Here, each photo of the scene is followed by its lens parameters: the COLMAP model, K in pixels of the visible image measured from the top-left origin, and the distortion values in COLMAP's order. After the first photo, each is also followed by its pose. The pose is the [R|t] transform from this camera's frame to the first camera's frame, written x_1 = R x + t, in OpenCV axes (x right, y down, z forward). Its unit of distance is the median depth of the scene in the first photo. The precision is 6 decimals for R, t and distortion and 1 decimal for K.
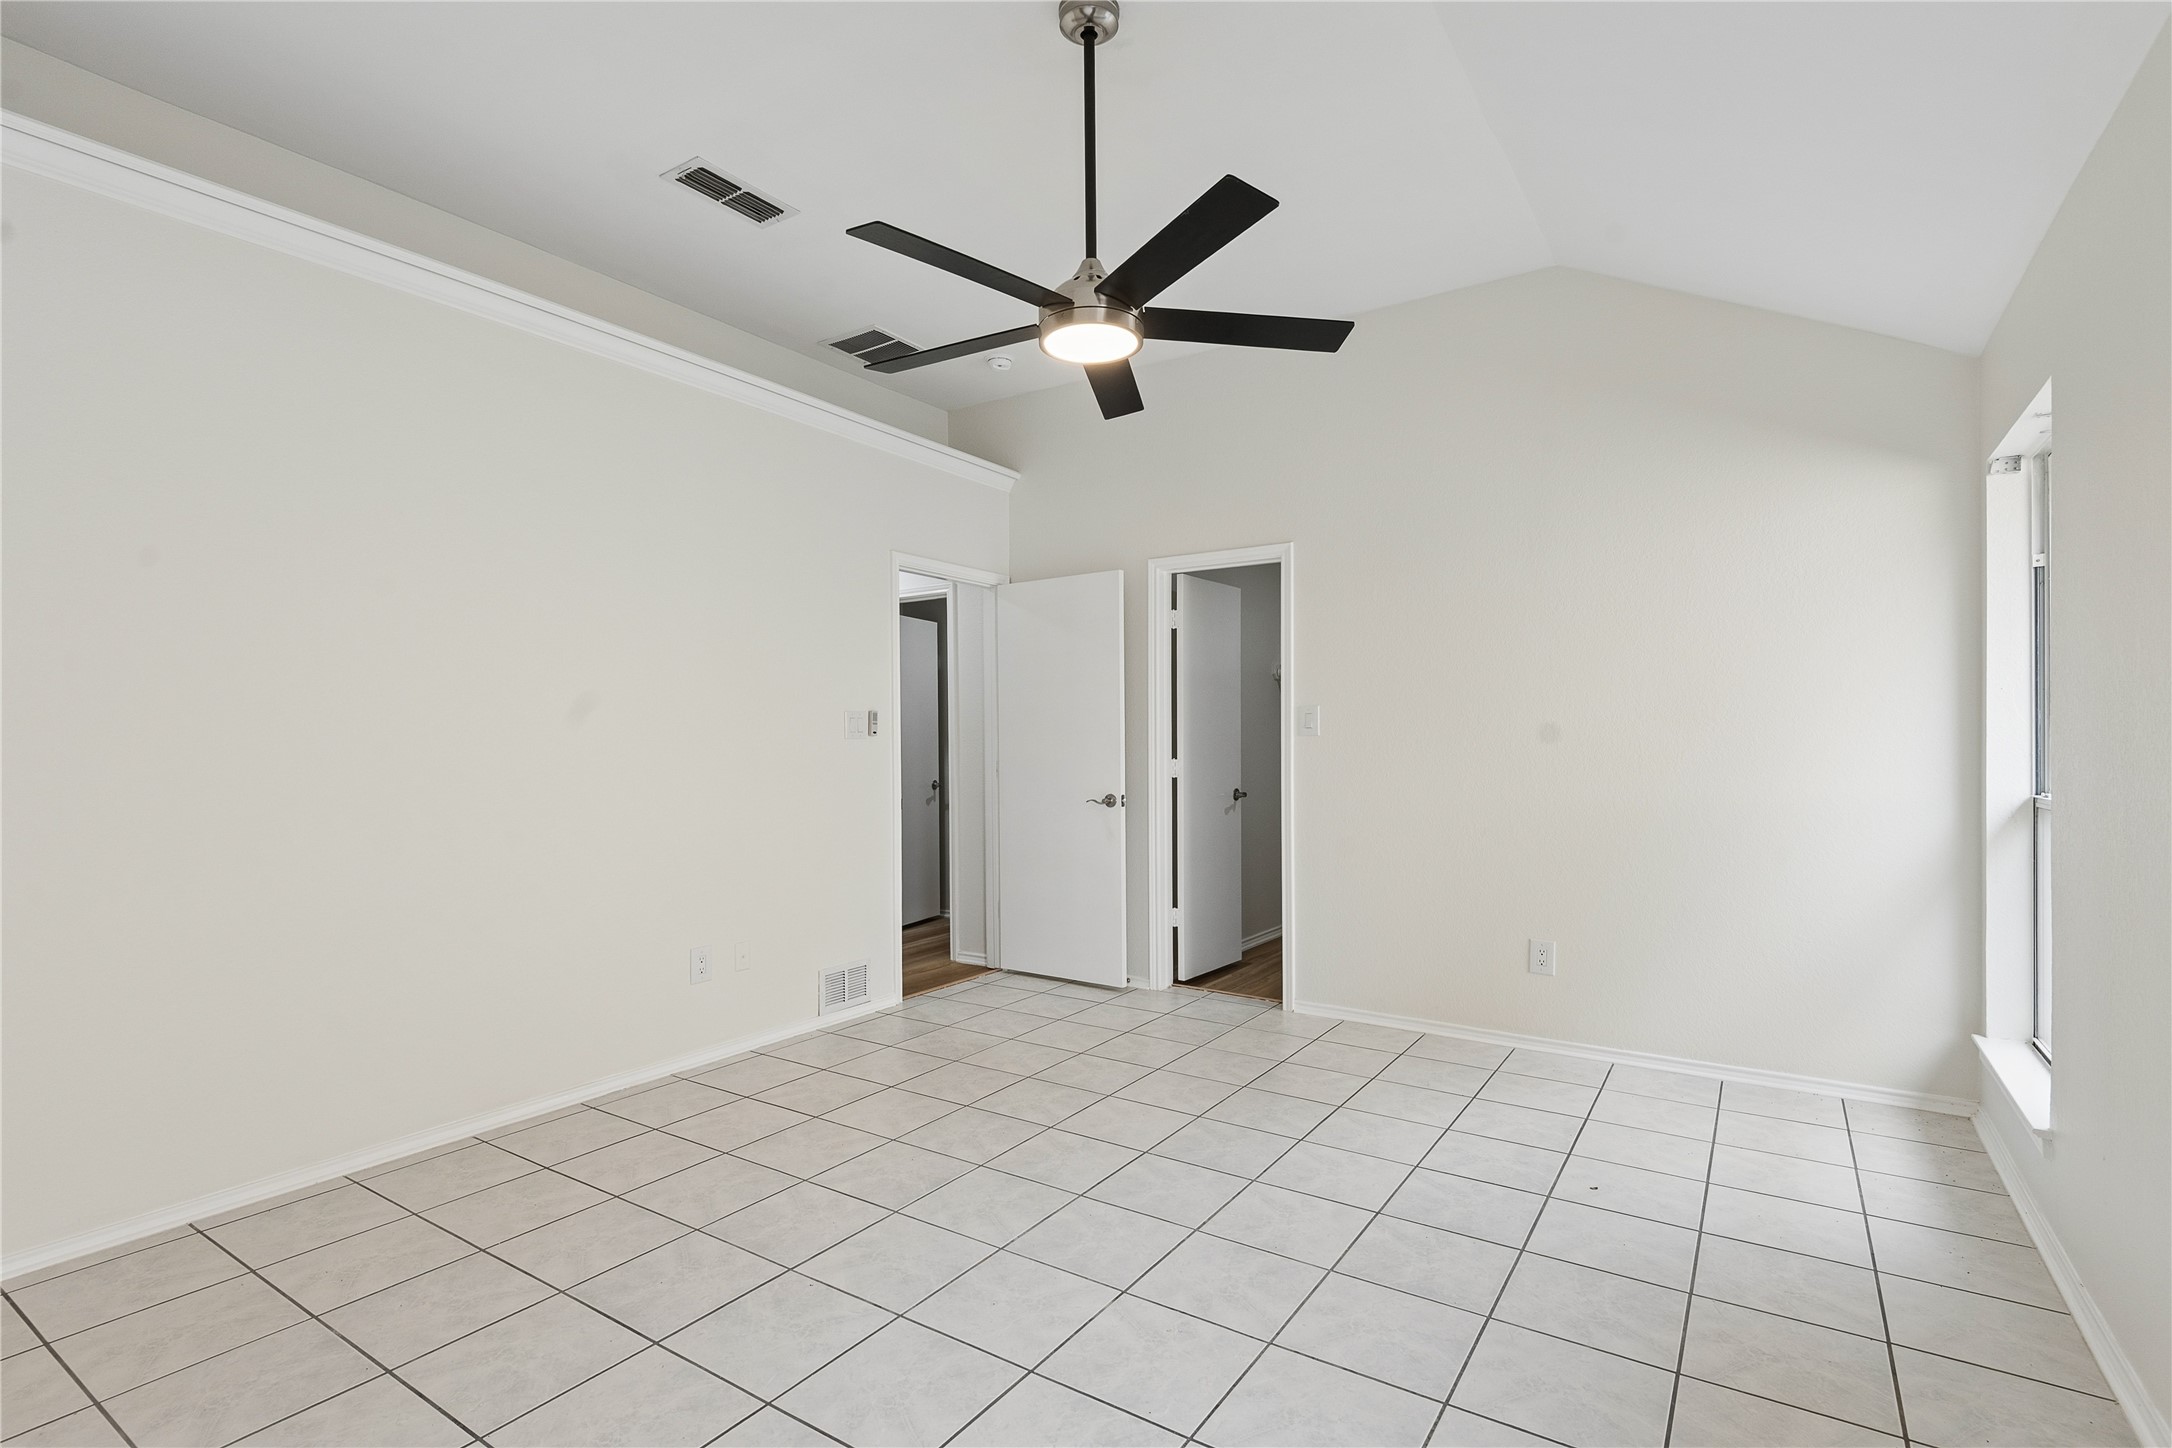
lens RADIAL K [[1003.1, 0, 1085.9], [0, 1003.1, 745.1], [0, 0, 1]] dist [0.069355, -0.046476]
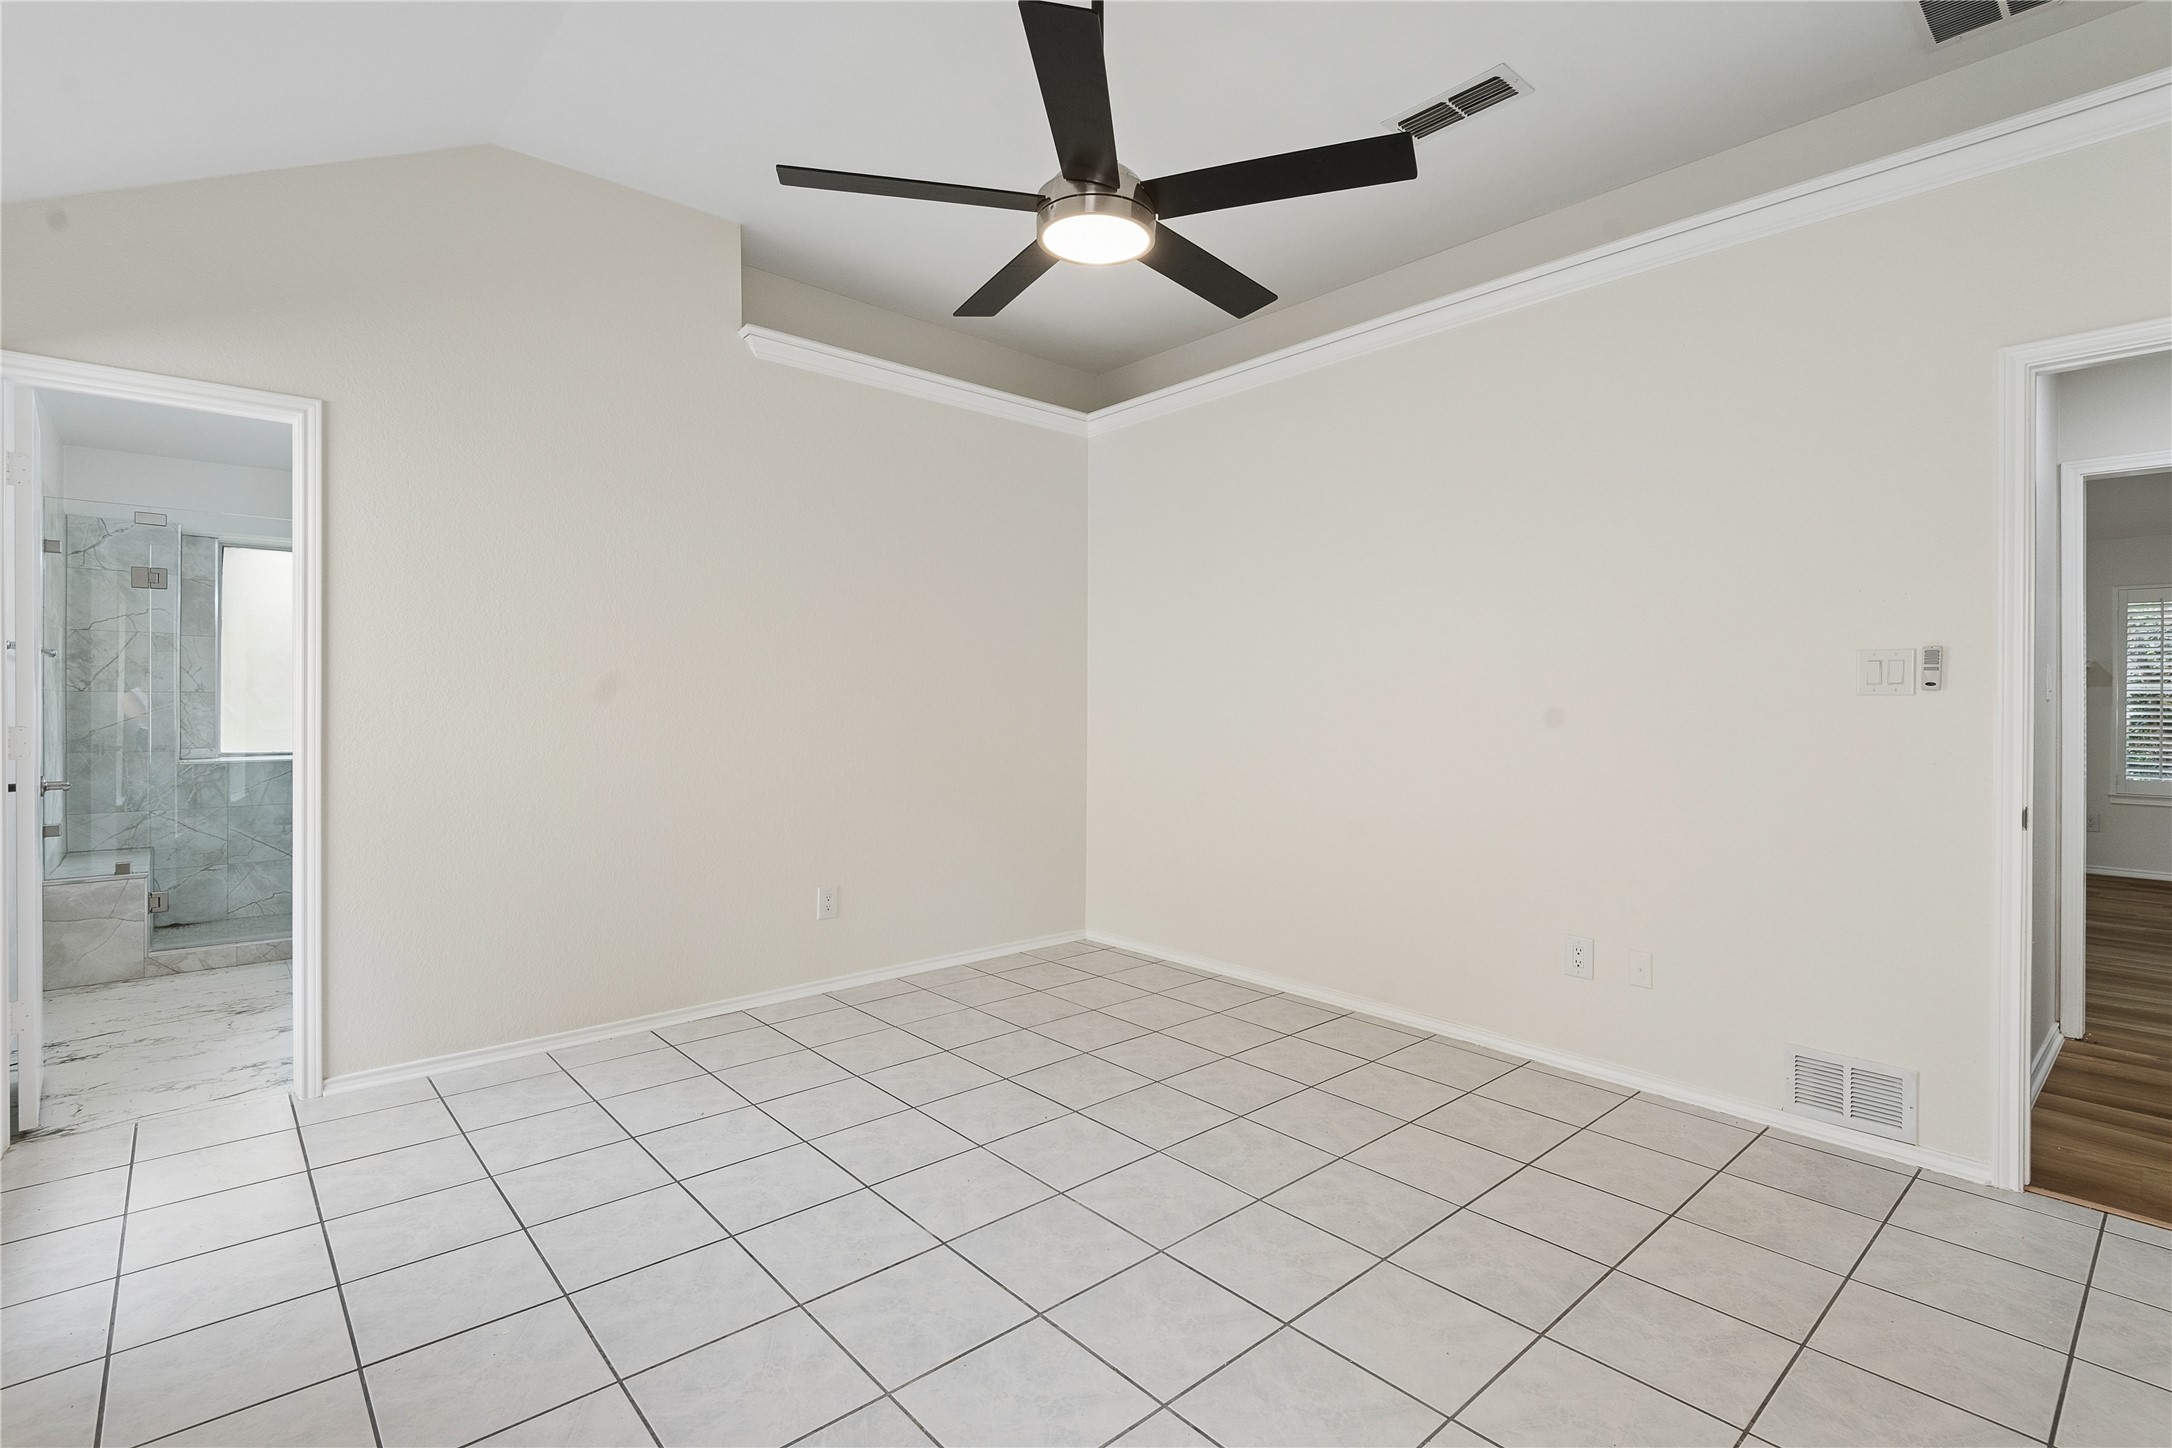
lens RADIAL K [[1016.4, 0, 1076.2], [0, 1016.4, 708.2], [0, 0, 1]] dist [0.011455, -0.008515]
pose [[-0.257182, 0.007584, -0.966333, 0.655610], [-0.009174, 0.999905, 0.010289, -0.000074], [0.966320, 0.011512, -0.257088, 0.933863]]
